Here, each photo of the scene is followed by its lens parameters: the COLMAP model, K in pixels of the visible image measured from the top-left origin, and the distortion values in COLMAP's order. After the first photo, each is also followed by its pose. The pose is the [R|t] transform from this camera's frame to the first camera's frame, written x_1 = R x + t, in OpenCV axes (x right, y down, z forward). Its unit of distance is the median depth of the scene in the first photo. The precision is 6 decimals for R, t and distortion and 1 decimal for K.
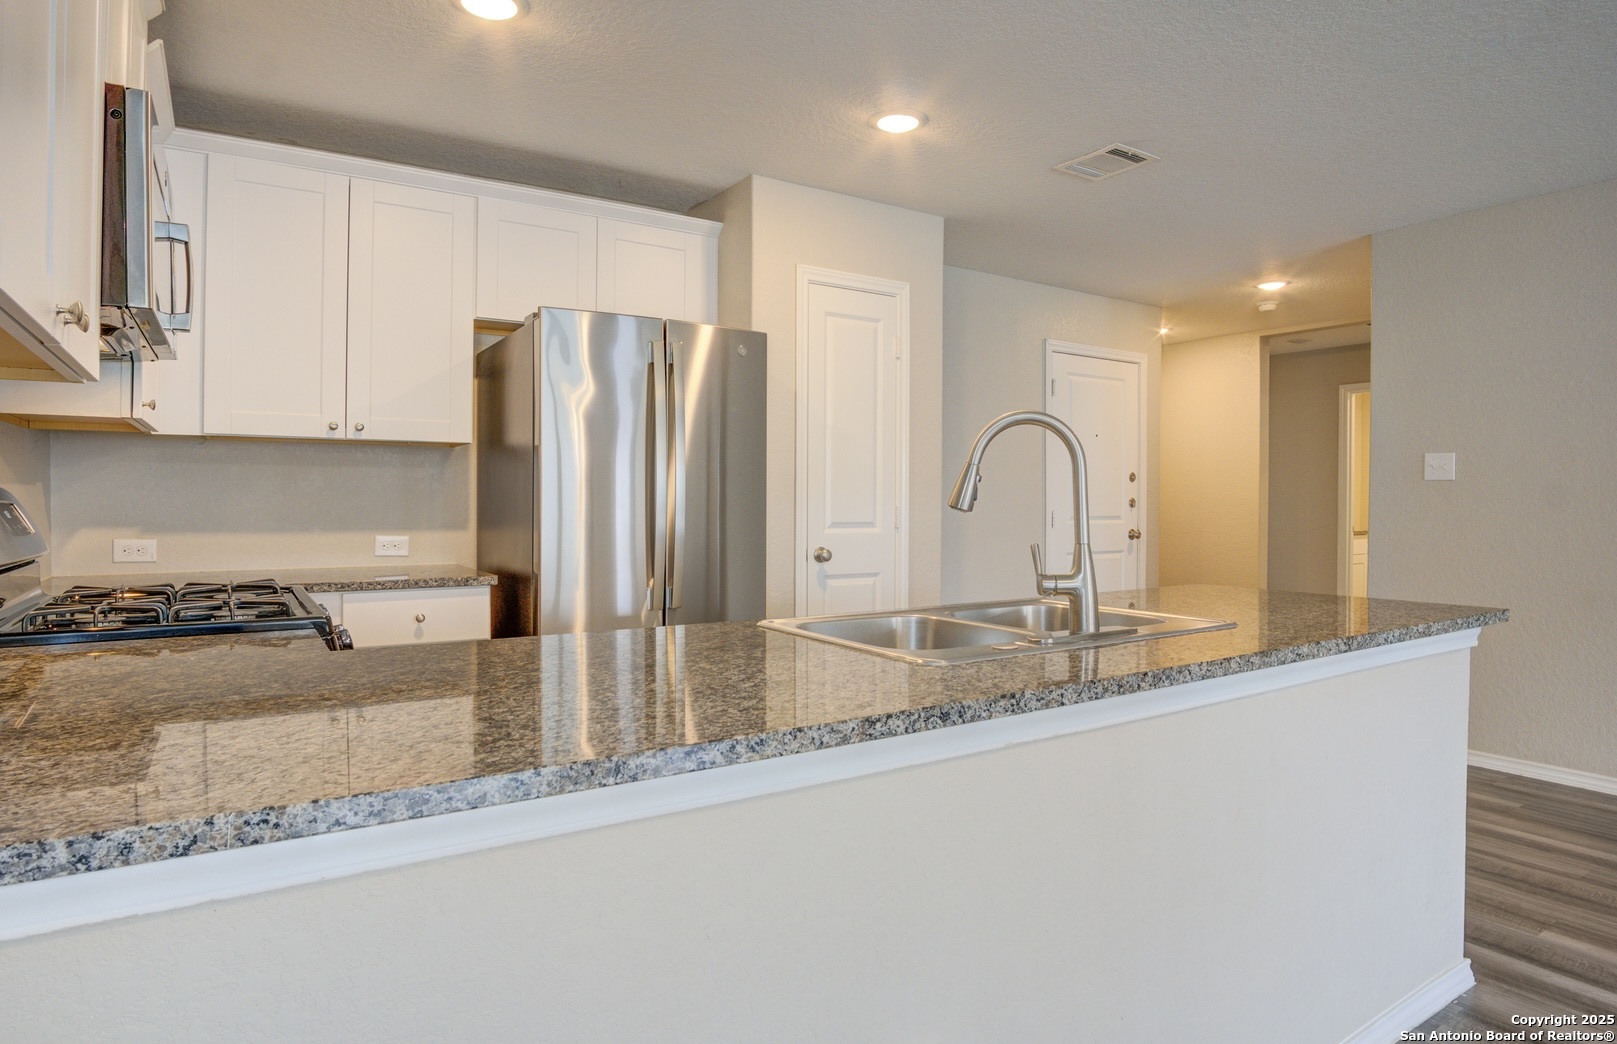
lens RADIAL K [[931.9, 0, 827.5], [0, 931.9, 521.2], [0, 0, 1]] dist [-0.042032, -0.000232]
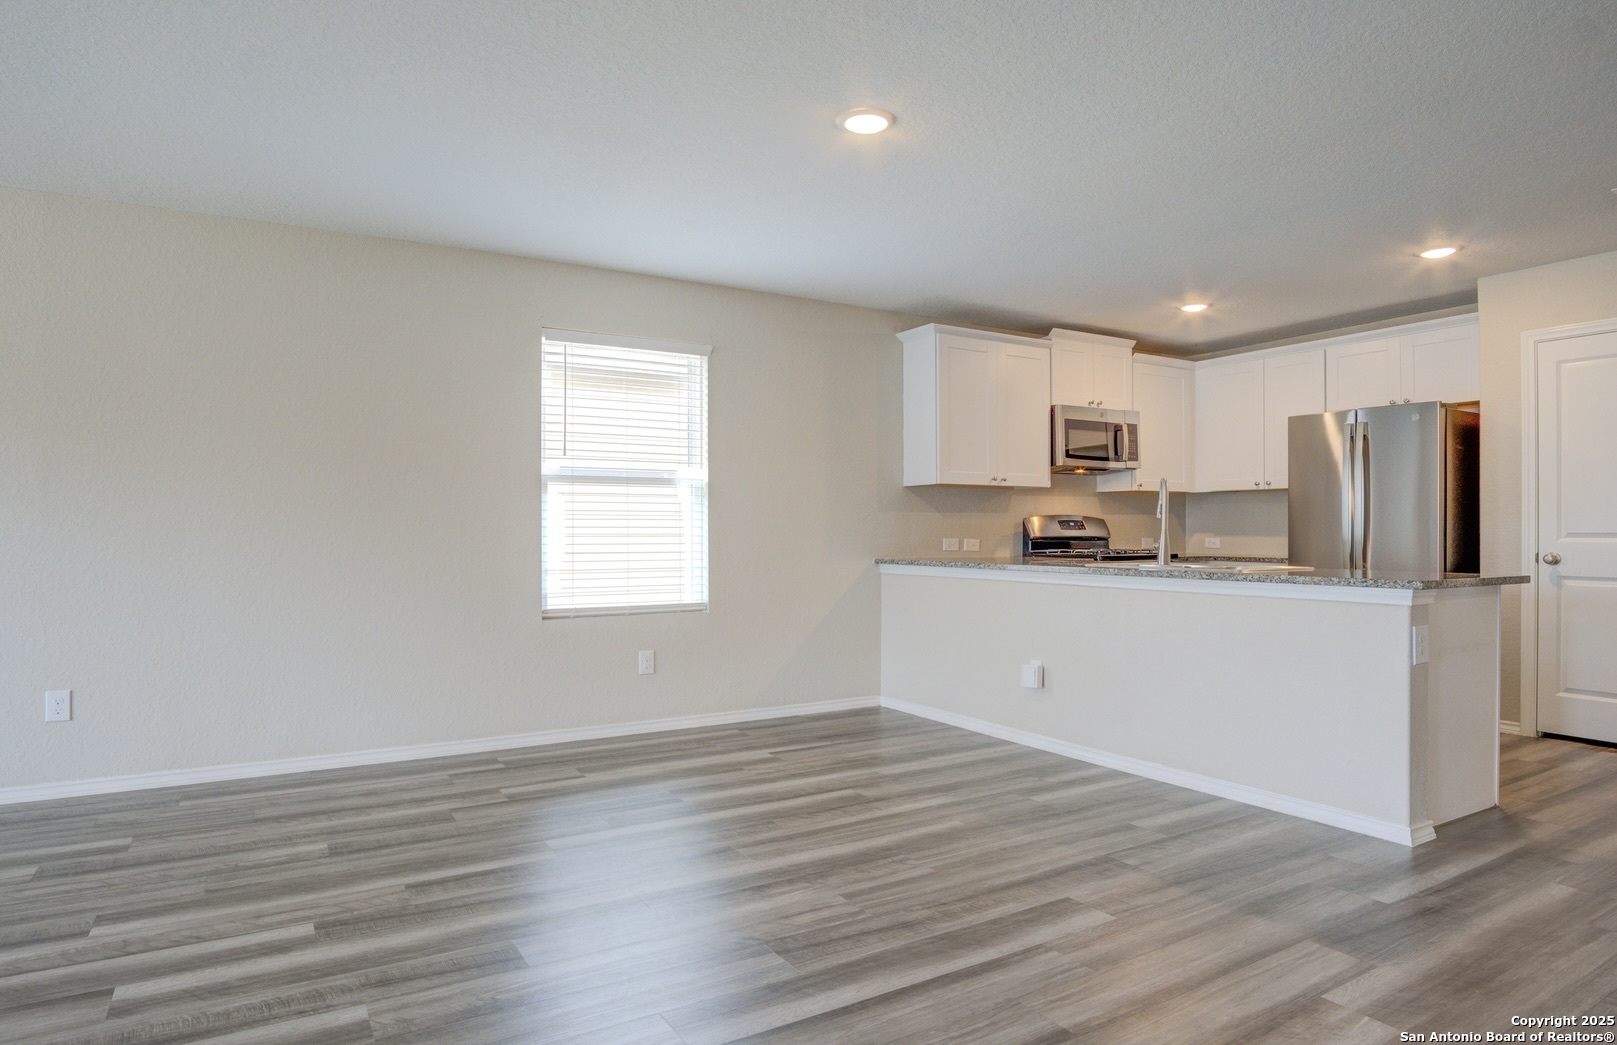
lens RADIAL K [[889.9, 0, 742.0], [0, 889.9, 529.0], [0, 0, 1]] dist [-0.034451, 0.003558]
pose [[-0.112627, -0.005707, -0.993621, 1.682485], [-0.023125, 0.999728, -0.003121, 0.033624], [0.993368, 0.022626, -0.112728, 0.087942]]
